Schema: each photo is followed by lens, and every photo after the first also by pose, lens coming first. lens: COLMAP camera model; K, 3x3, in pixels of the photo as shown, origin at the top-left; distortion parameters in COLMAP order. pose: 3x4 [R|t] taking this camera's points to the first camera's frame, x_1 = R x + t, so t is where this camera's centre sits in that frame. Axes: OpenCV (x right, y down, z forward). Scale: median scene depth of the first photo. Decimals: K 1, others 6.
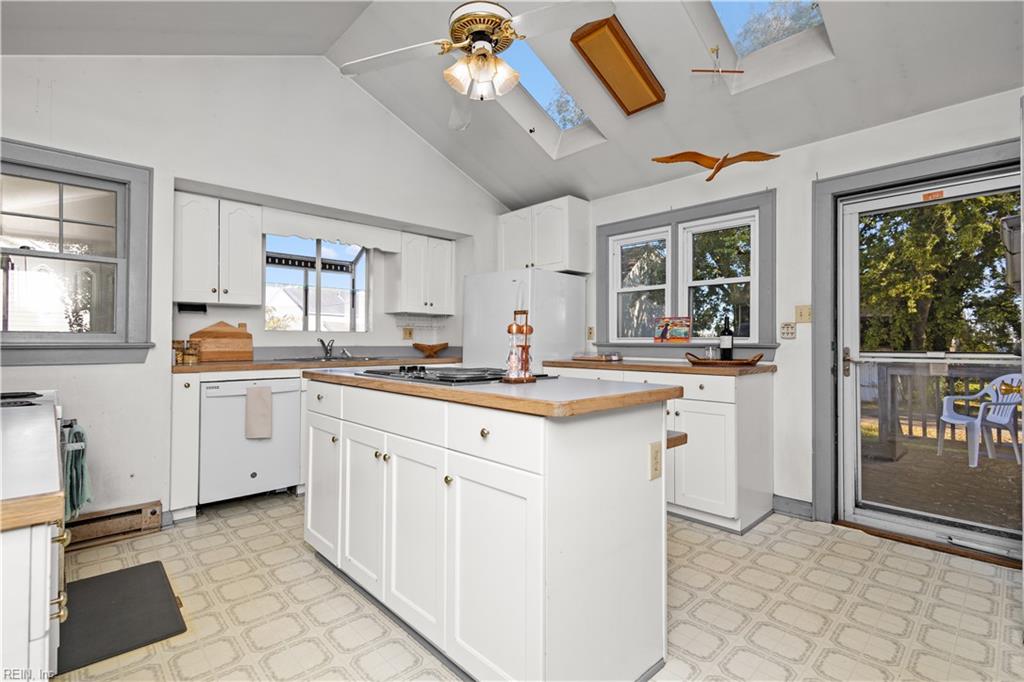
lens RADIAL K [[472.7, 0, 509.7], [0, 472.7, 338.6], [0, 0, 1]] dist [0.005414, -0.000243]
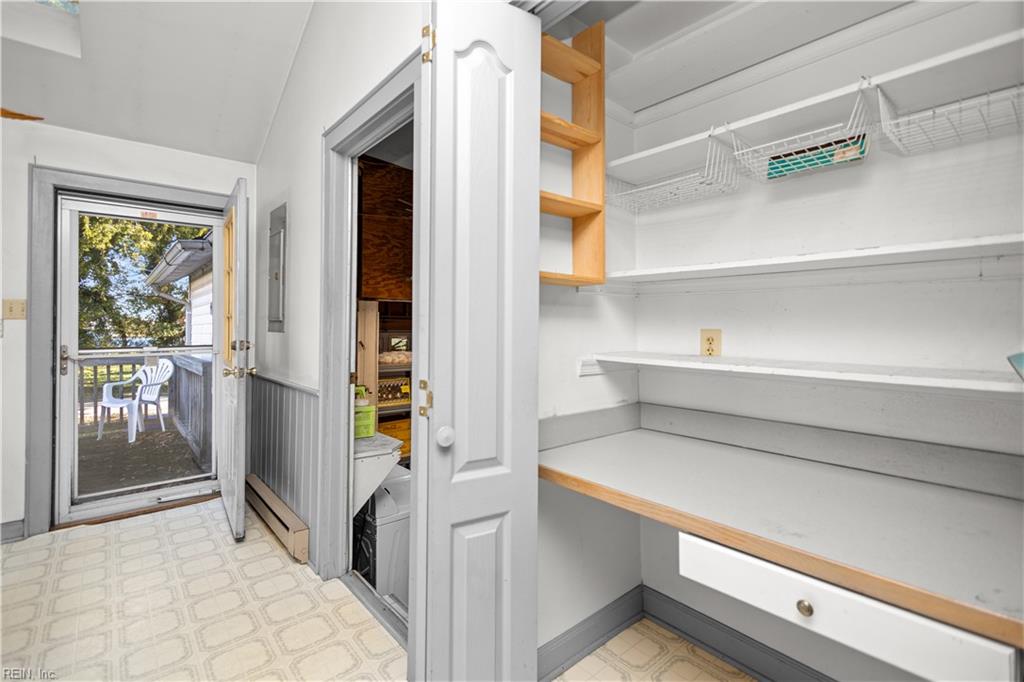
lens RADIAL K [[479.2, 0, 517.6], [0, 479.2, 329.0], [0, 0, 1]] dist [0.011507, -0.000137]
pose [[0.039062, -0.002540, 0.999234, -0.249409], [-0.010531, 0.999940, 0.002953, -0.028320], [-0.999181, -0.010638, 0.039033, 0.028520]]
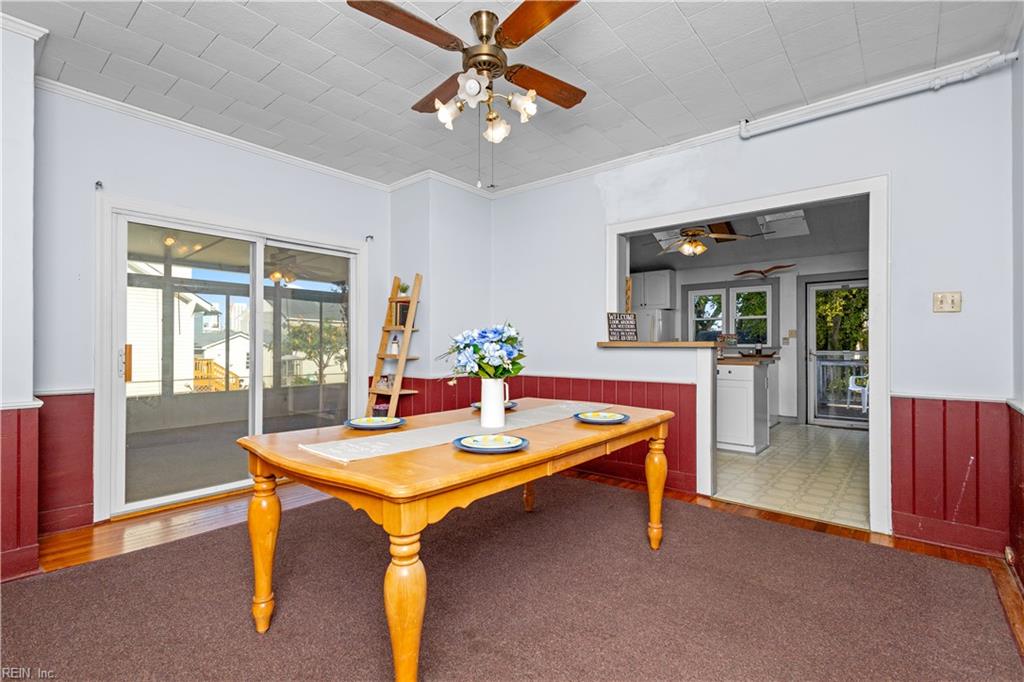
lens RADIAL K [[470.1, 0, 512.0], [0, 470.1, 341.0], [0, 0, 1]] dist [0.034086, 0.000007]
pose [[0.992318, 0.002370, 0.123692, -1.015609], [-0.002039, 0.999994, -0.002806, -0.009174], [-0.123698, 0.002532, 0.992317, -1.118293]]
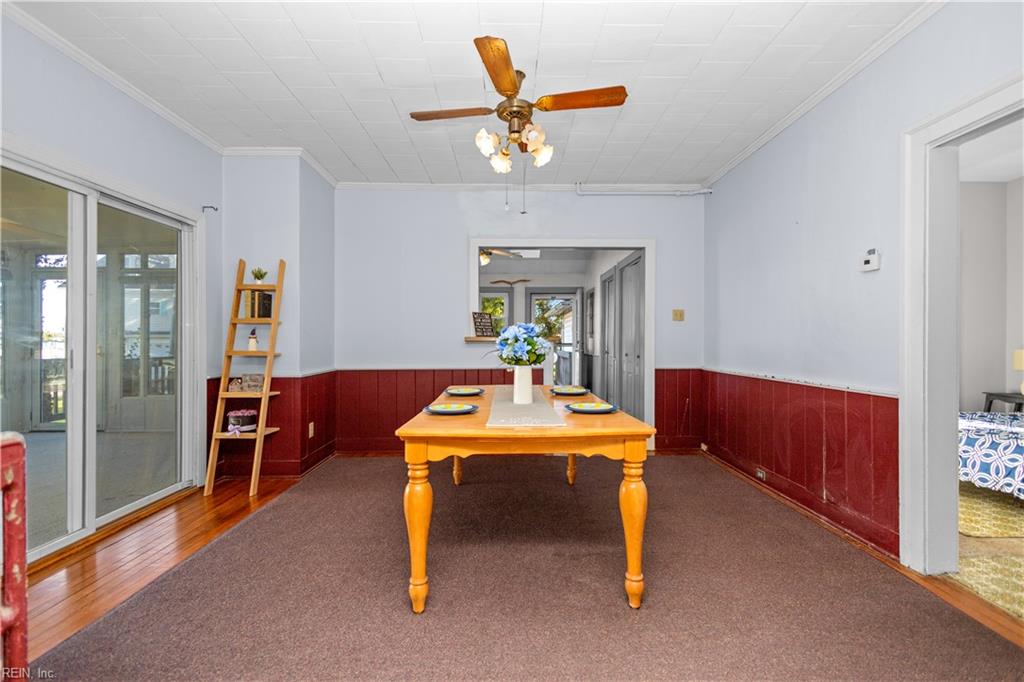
lens RADIAL K [[479.2, 0, 517.6], [0, 479.2, 329.0], [0, 0, 1]] dist [0.011507, -0.000137]
pose [[0.662200, 0.016113, 0.749153, -1.686599], [-0.002248, 0.999807, -0.019516, -0.006953], [-0.749323, 0.011239, 0.662109, -0.989916]]
